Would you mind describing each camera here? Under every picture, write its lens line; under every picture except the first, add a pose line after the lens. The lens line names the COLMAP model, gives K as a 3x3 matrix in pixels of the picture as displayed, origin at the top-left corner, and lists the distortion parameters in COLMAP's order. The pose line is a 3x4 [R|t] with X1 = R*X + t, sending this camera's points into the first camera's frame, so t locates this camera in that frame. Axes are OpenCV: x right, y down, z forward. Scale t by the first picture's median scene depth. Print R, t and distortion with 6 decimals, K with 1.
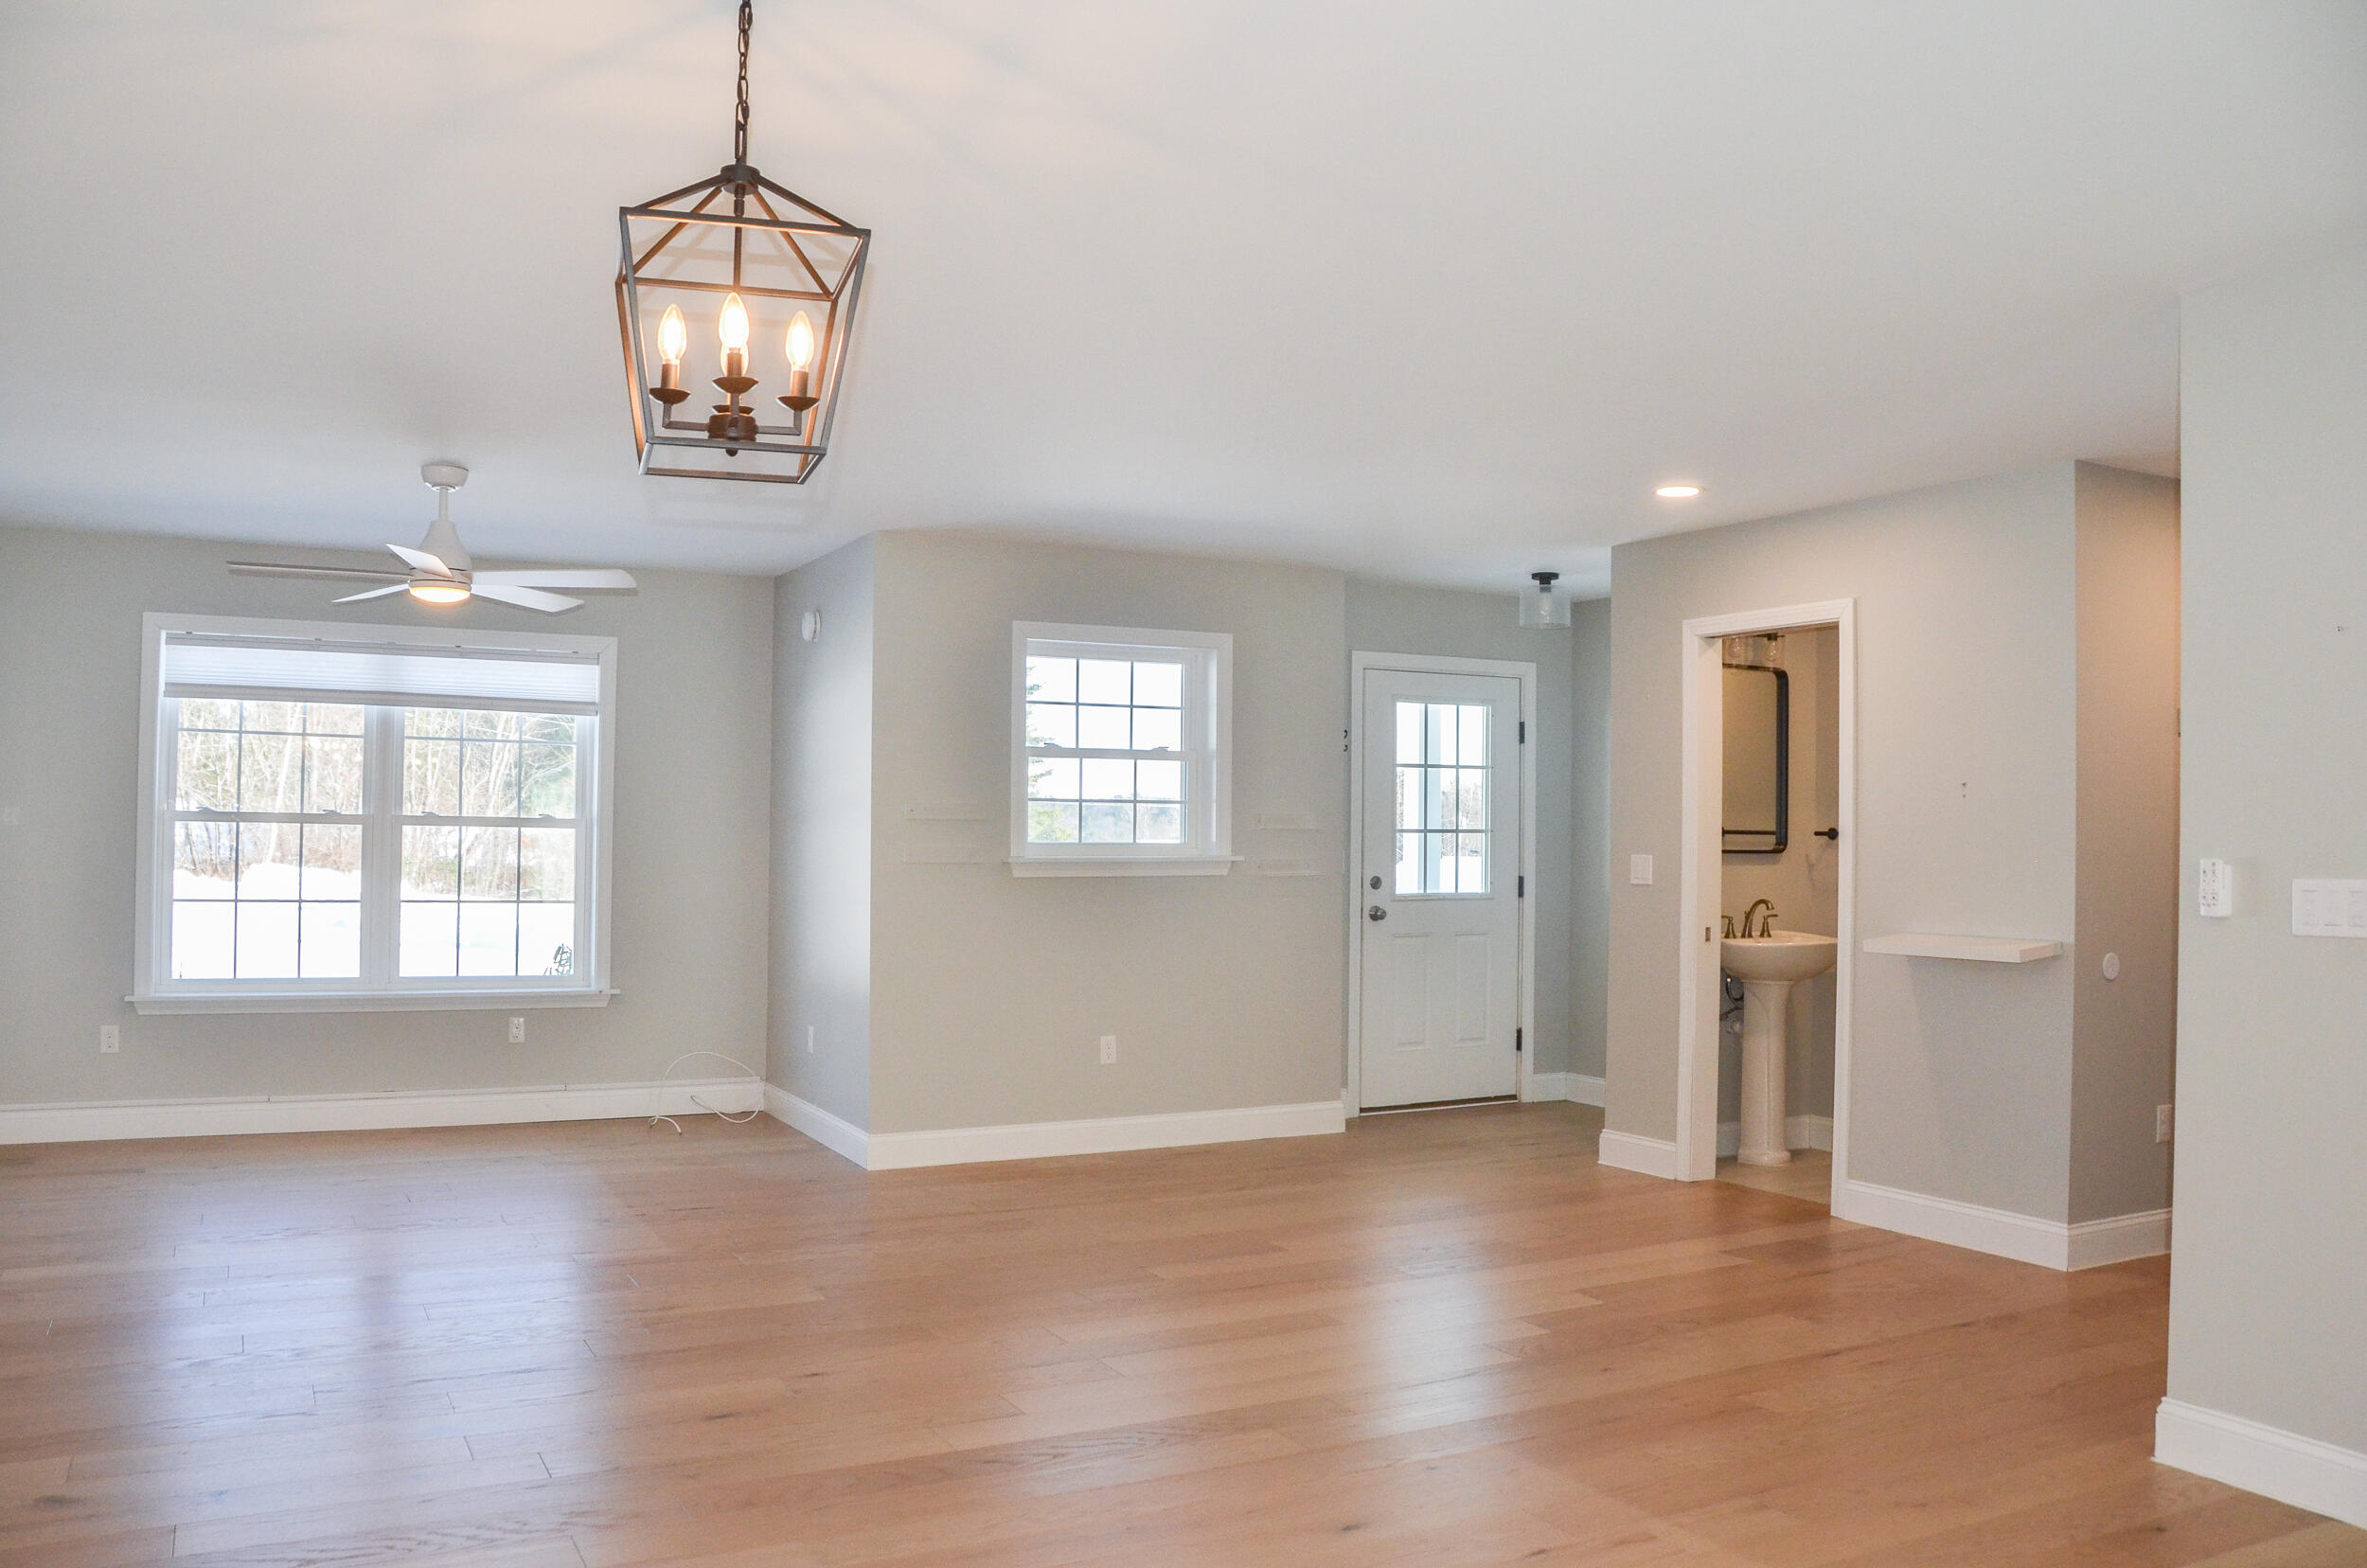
lens RADIAL K [[1843.7, 0, 1178.0], [0, 1843.7, 810.7], [0, 0, 1]] dist [-0.137018, 0.067395]
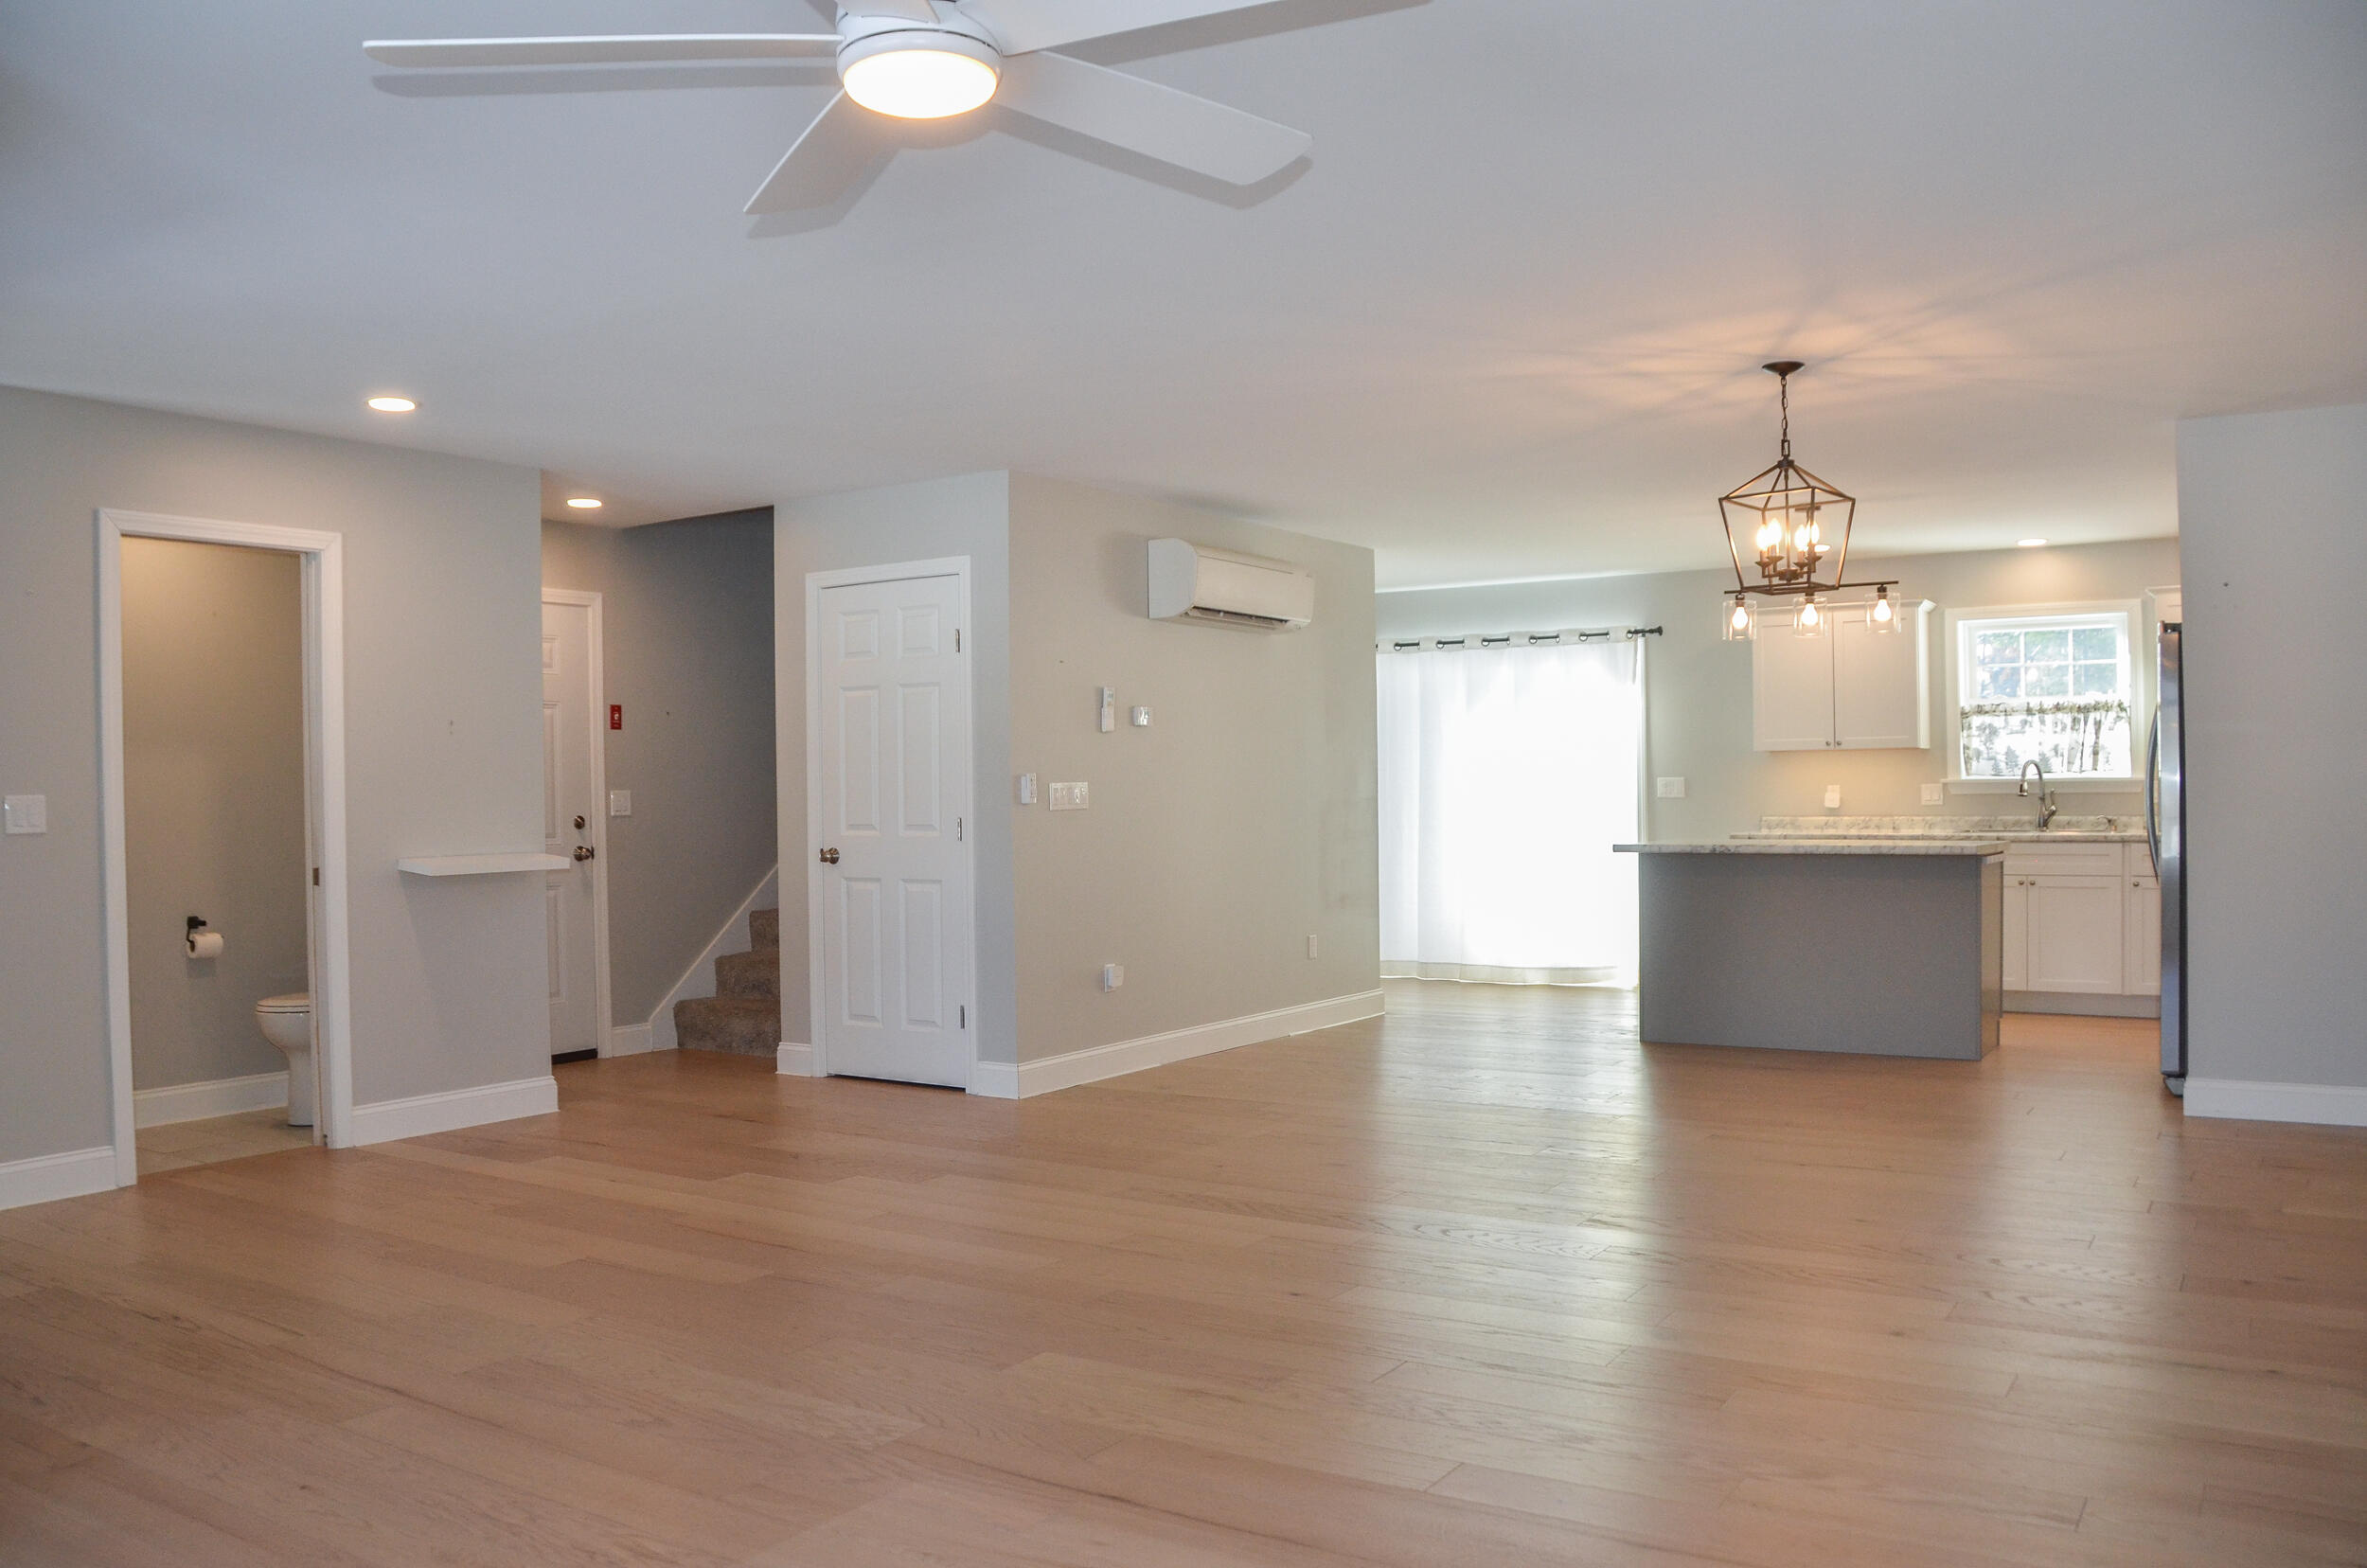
lens RADIAL K [[1886.5, 0, 1175.4], [0, 1886.5, 790.3], [0, 0, 1]] dist [-0.108547, 0.008830]
pose [[-0.488046, -0.003221, 0.872812, -0.588668], [0.001042, 0.999990, 0.004273, 0.017725], [-0.872818, 0.002995, -0.488037, 0.865598]]
